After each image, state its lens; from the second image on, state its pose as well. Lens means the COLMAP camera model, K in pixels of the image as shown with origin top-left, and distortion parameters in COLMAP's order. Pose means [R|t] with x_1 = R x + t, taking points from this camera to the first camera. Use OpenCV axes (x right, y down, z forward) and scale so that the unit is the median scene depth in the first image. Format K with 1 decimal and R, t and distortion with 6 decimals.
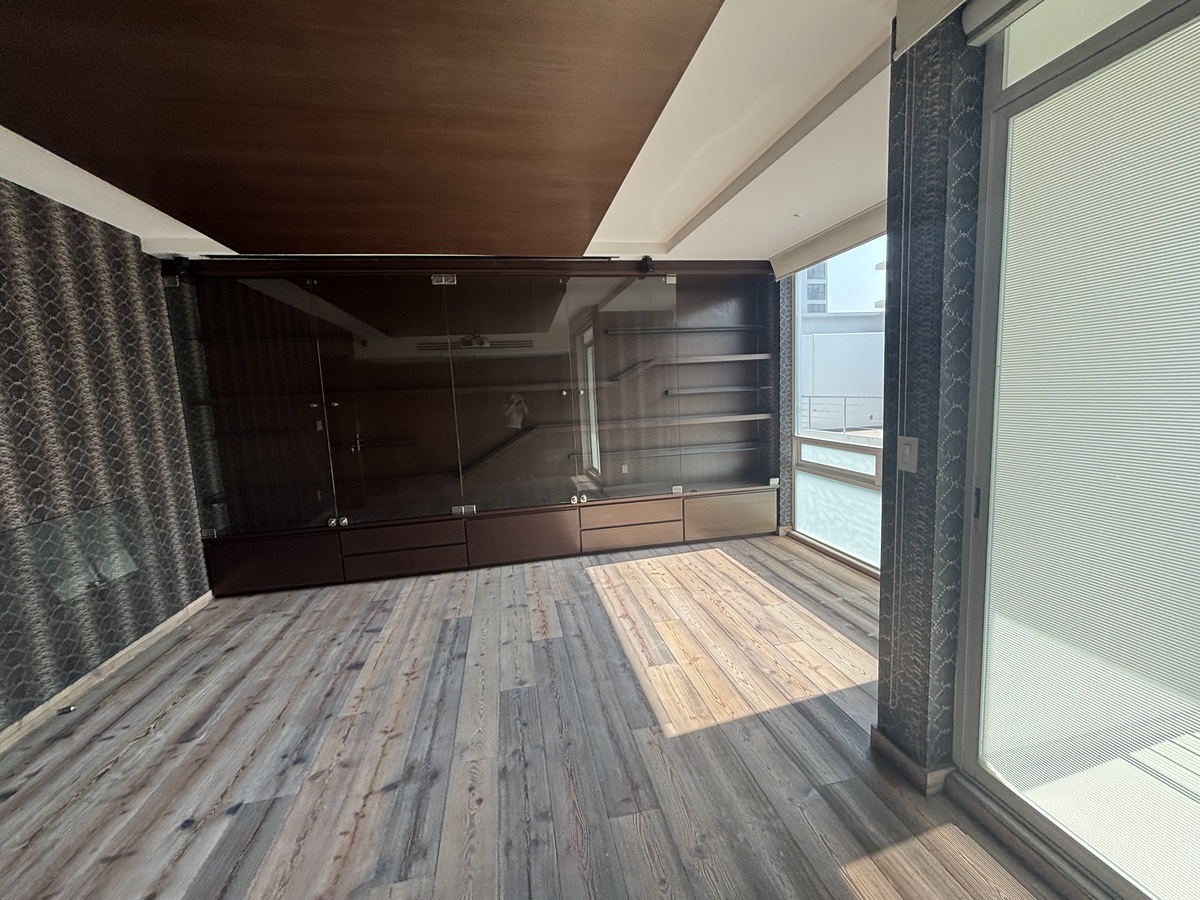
lens RADIAL K [[484.2, 0, 598.4], [0, 484.2, 450.4], [0, 0, 1]] dist [0.001306, -0.001601]
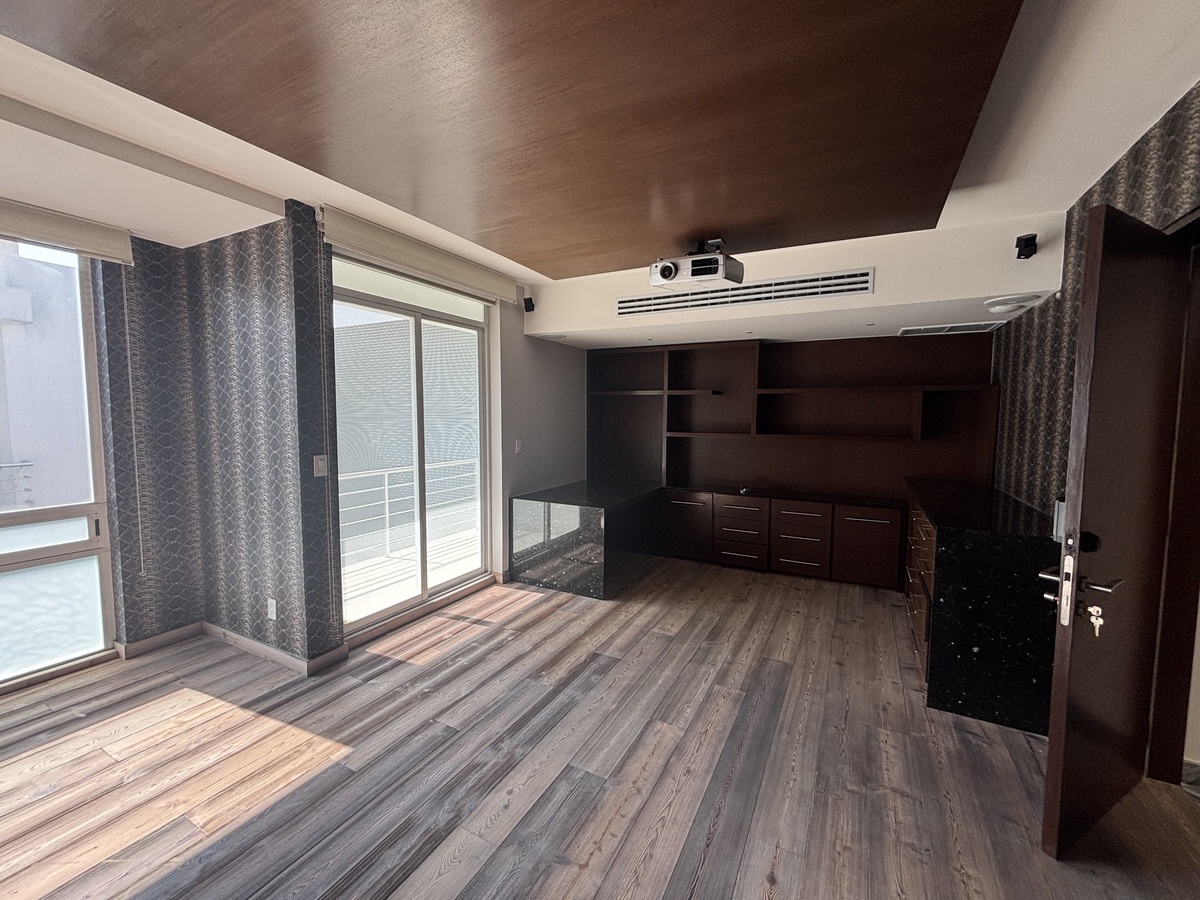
lens RADIAL K [[484.2, 0, 611.8], [0, 484.2, 445.9], [0, 0, 1]] dist [0.001306, -0.001601]
pose [[-0.787474, 0.003875, 0.616335, -0.560594], [0.108953, 0.985107, 0.133014, -0.080676], [-0.606641, 0.171897, -0.776169, 0.803292]]
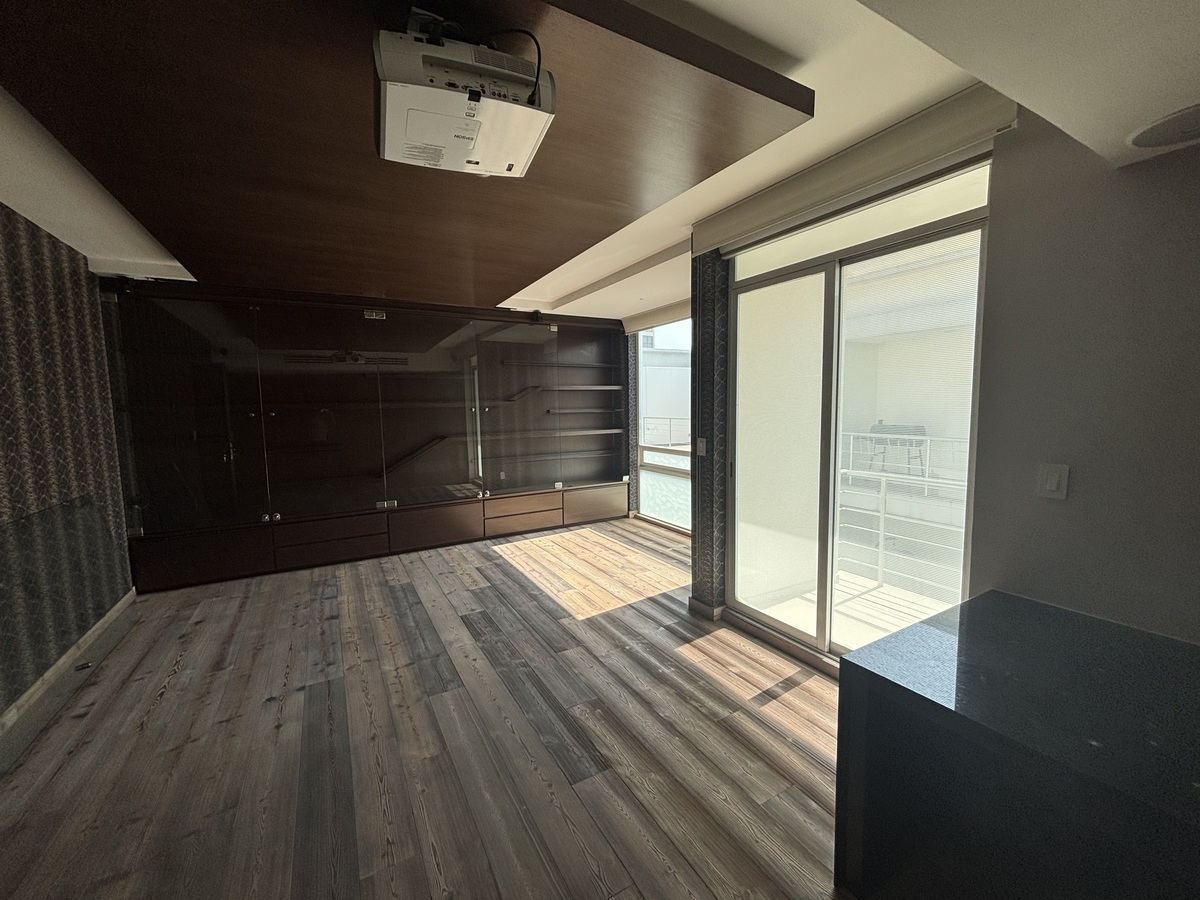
lens RADIAL K [[484.2, 0, 596.4], [0, 484.2, 452.0], [0, 0, 1]] dist [0.001306, -0.001601]
pose [[0.948995, 0.001279, 0.315288, -0.191093], [0.009700, 0.999400, -0.033249, 0.043674], [-0.315142, 0.034611, 0.948413, -0.357748]]
